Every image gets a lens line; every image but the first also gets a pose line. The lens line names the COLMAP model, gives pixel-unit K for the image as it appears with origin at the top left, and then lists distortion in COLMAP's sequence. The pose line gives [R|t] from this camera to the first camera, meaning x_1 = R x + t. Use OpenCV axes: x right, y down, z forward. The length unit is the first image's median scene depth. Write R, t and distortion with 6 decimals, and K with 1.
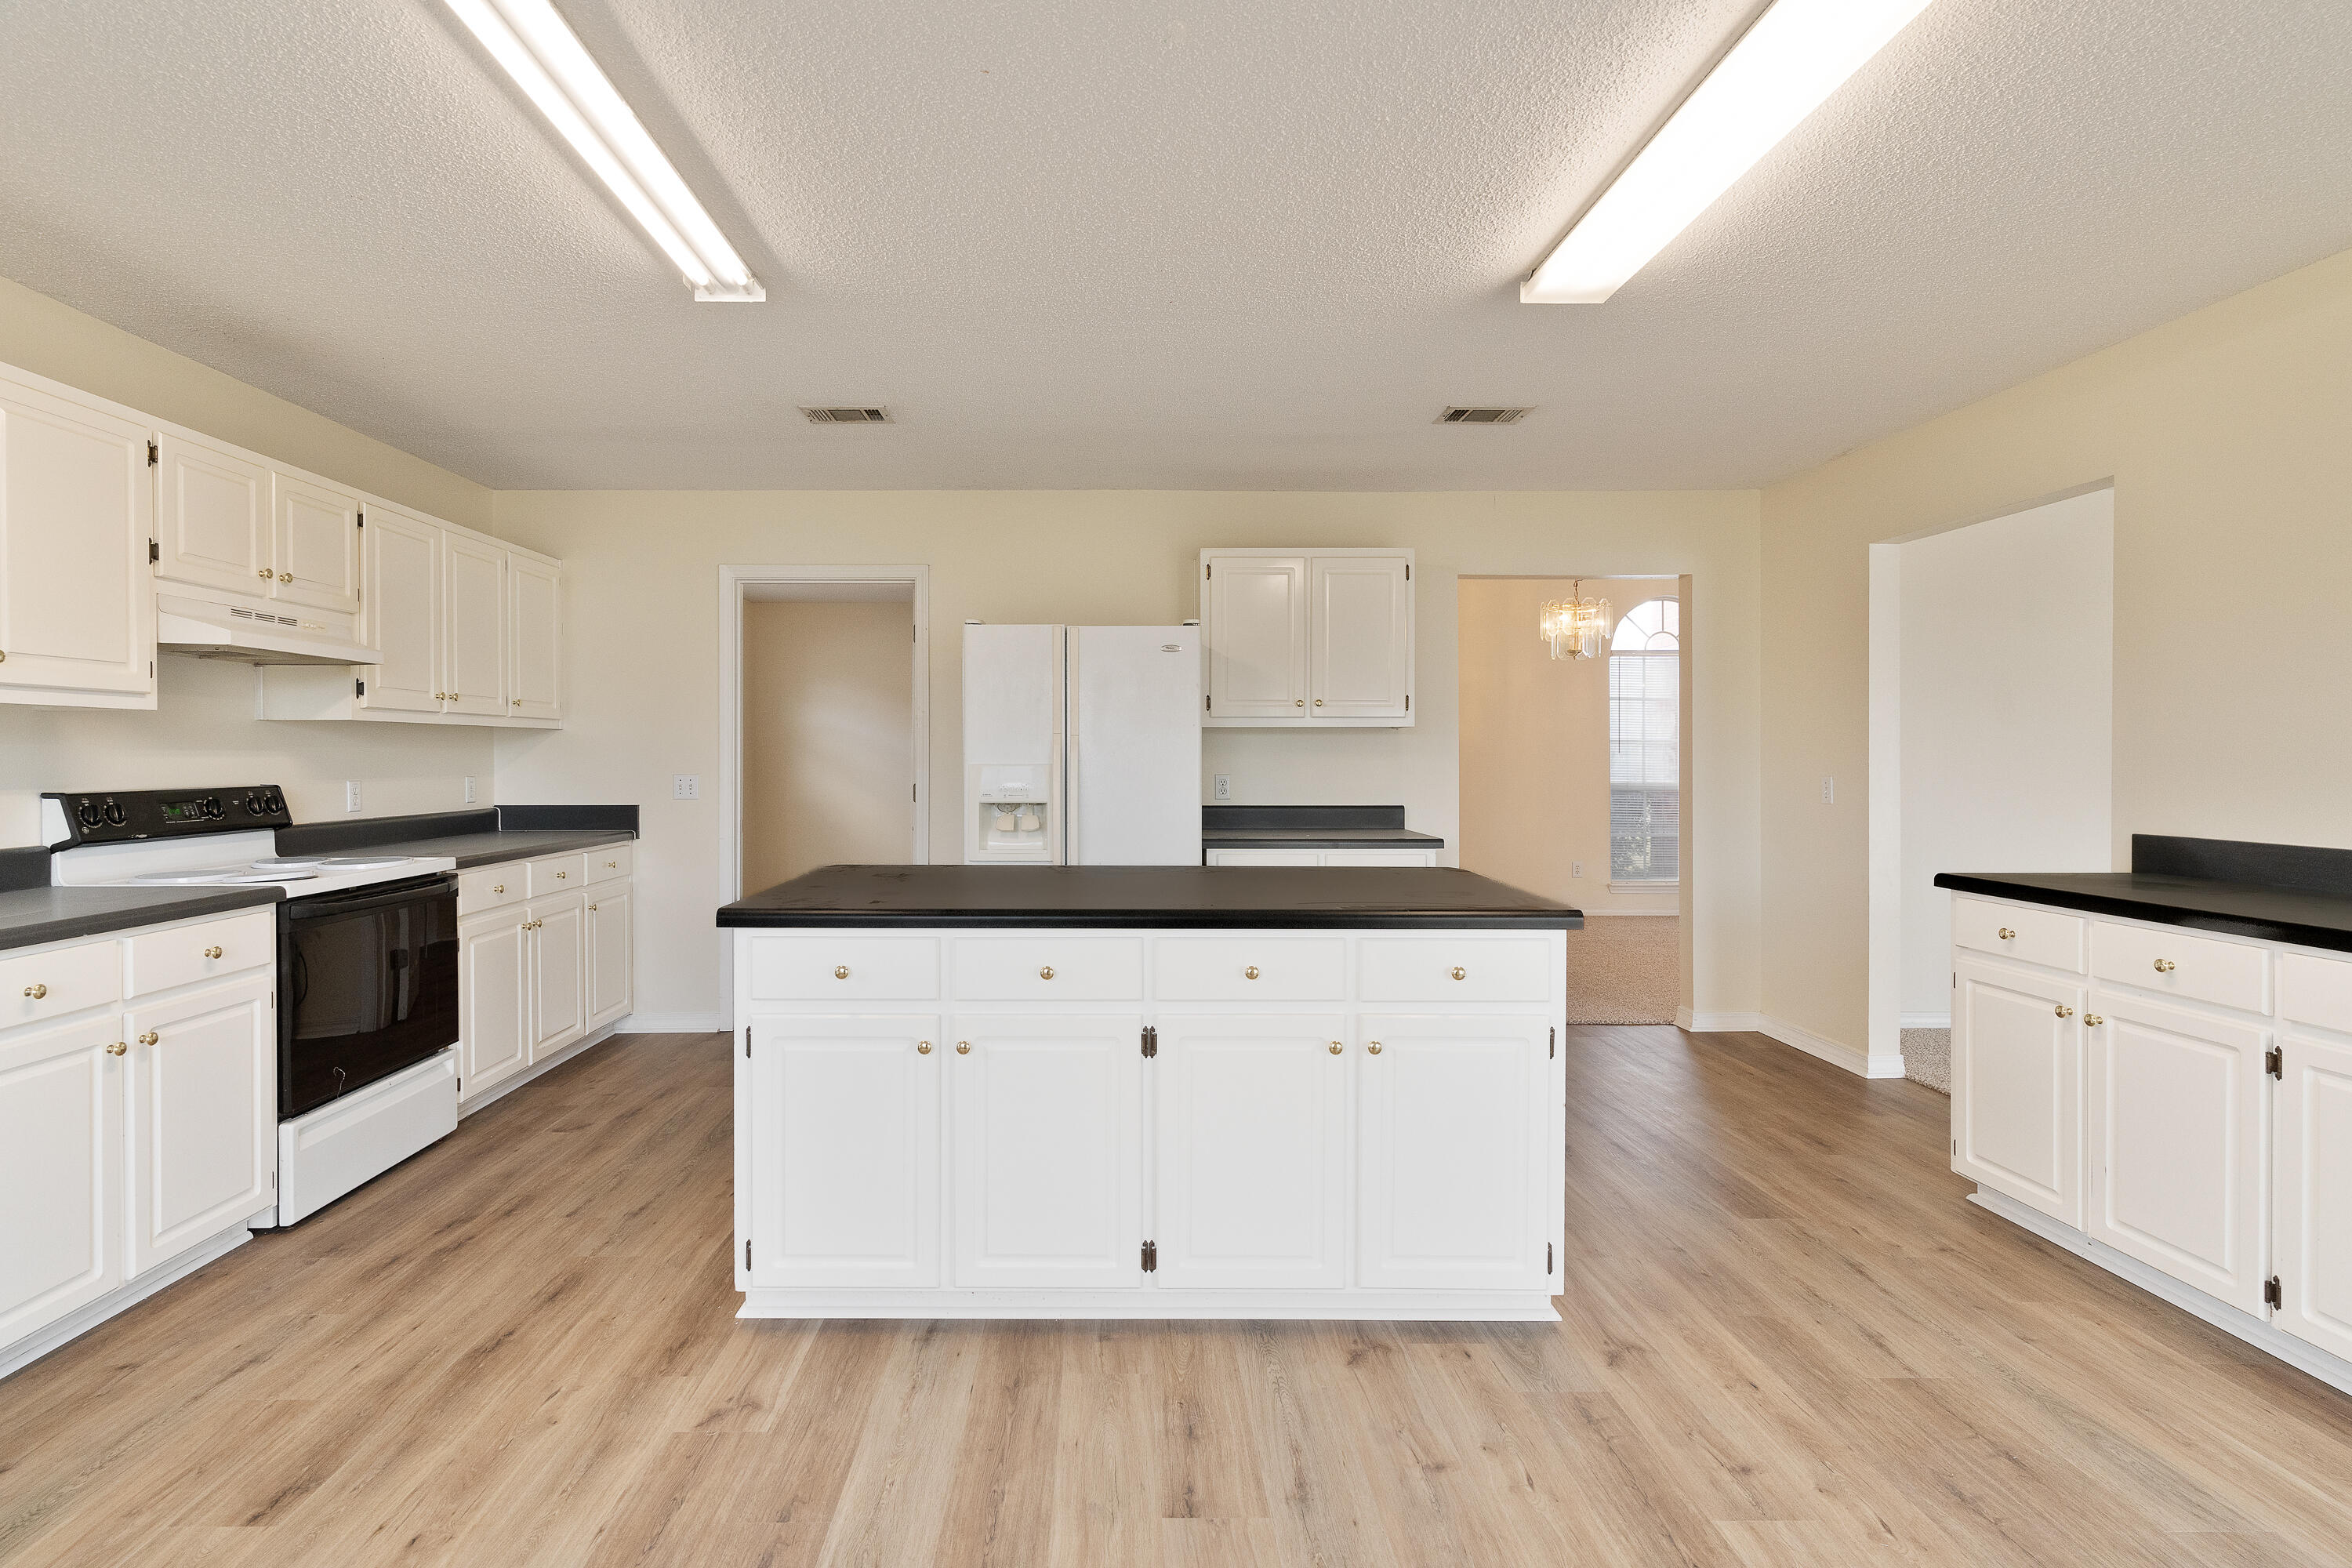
lens RADIAL K [[1165.3, 0, 1121.0], [0, 1165.3, 760.3], [0, 0, 1]] dist [0.007192, -0.000003]
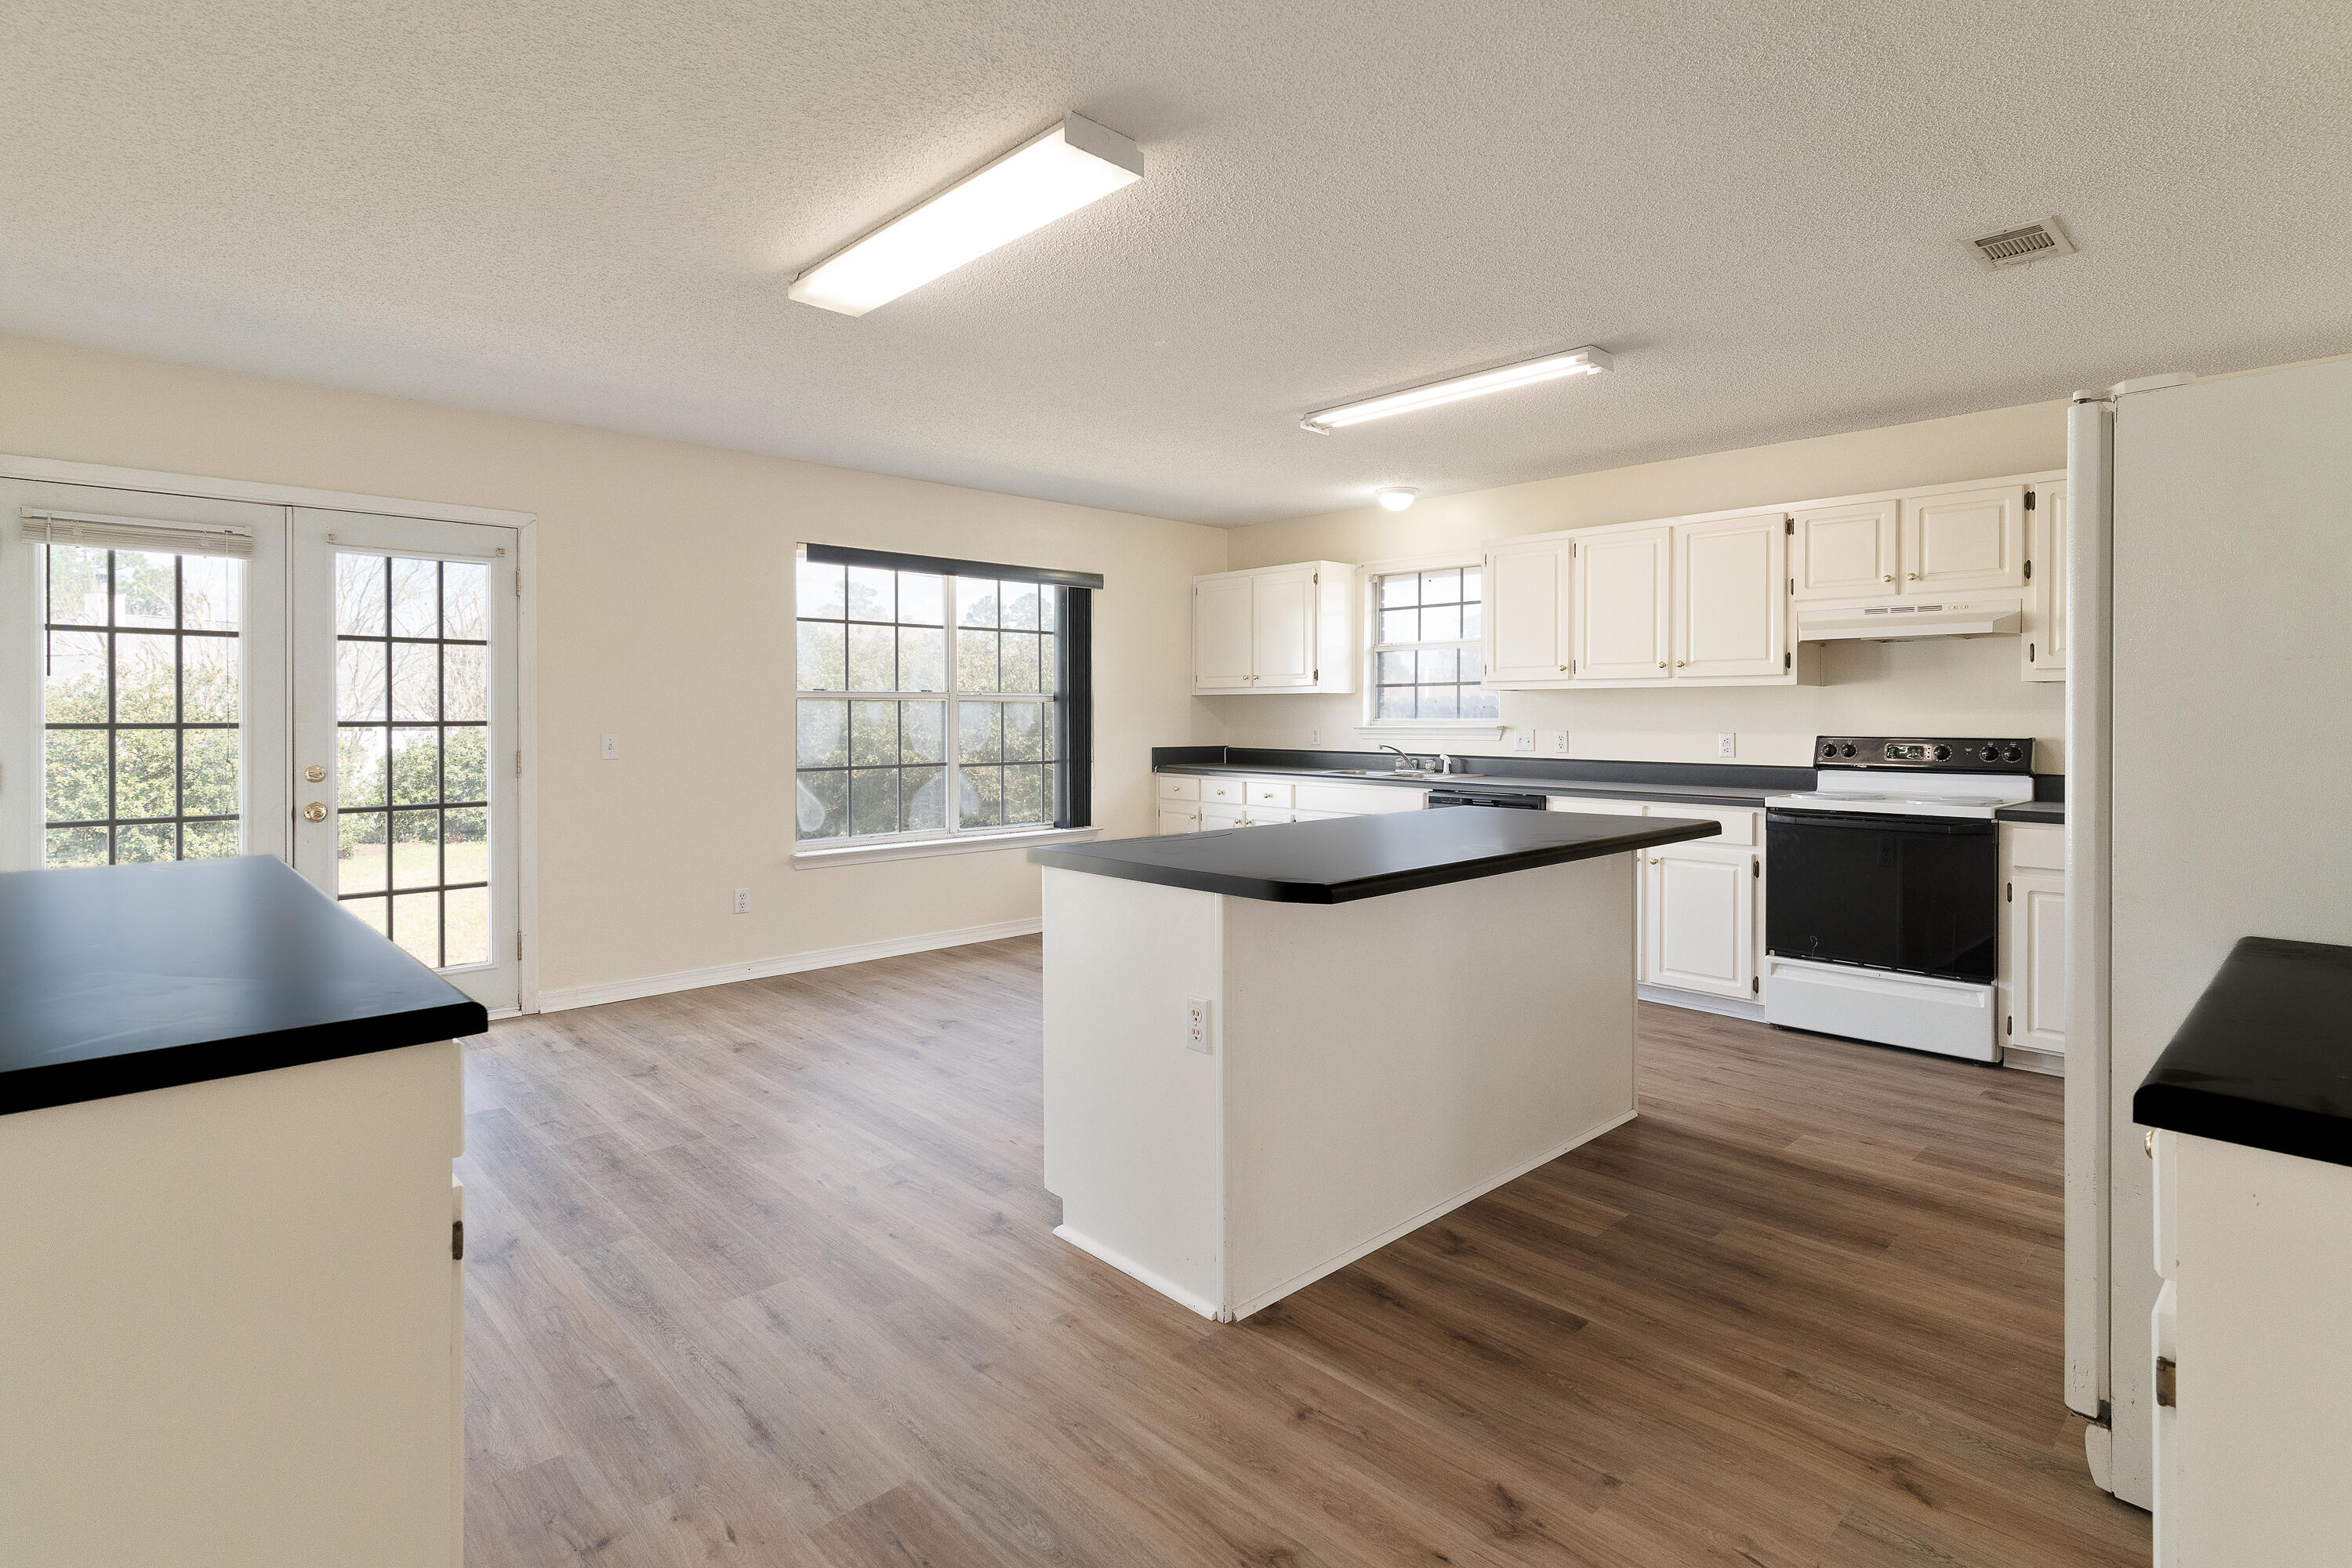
lens RADIAL K [[1129.1, 0, 1192.8], [0, 1129.1, 734.8], [0, 0, 1]] dist [-0.003226, -0.001499]
pose [[-0.729138, 0.012414, -0.684254, 1.020446], [-0.005008, 0.999712, 0.023474, -0.008368], [0.684349, 0.020543, -0.728865, 1.893264]]
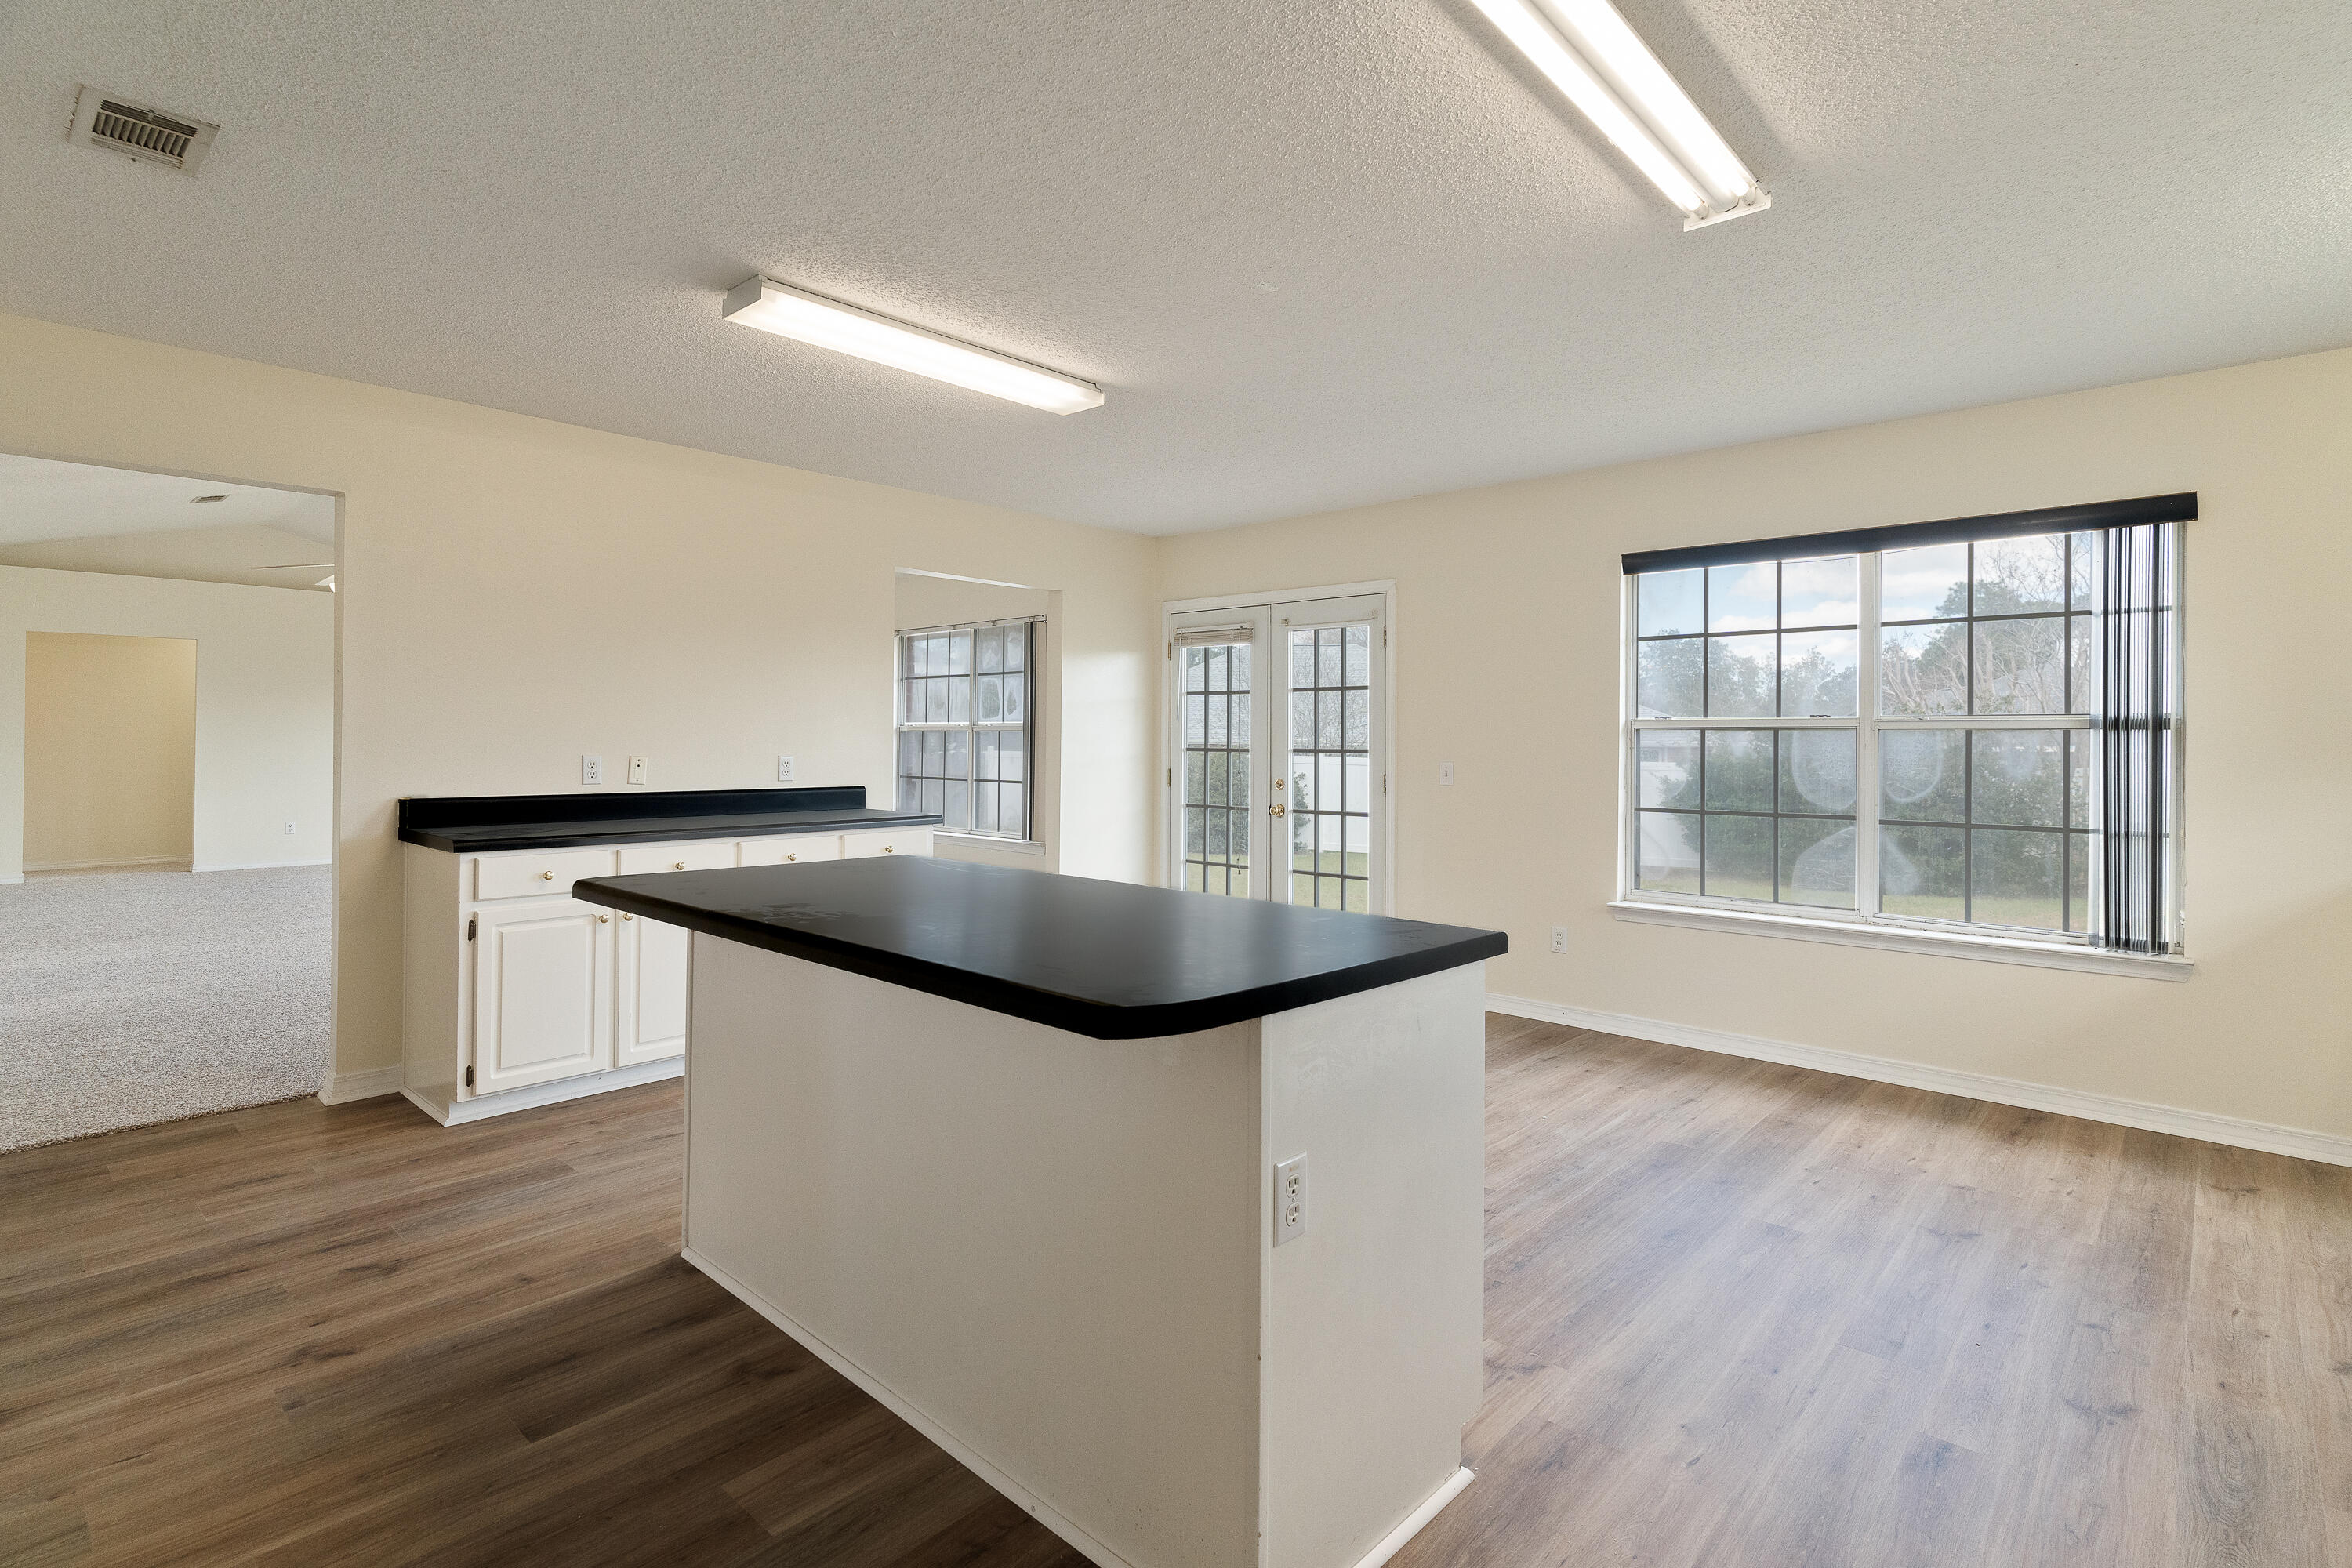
lens RADIAL K [[1129.1, 0, 1192.8], [0, 1129.1, 734.8], [0, 0, 1]] dist [-0.003226, -0.001499]
pose [[-0.740637, -0.000001, 0.671905, -0.711381], [-0.002175, 0.999995, -0.002396, -0.004597], [-0.671902, -0.003236, -0.740633, 1.727947]]
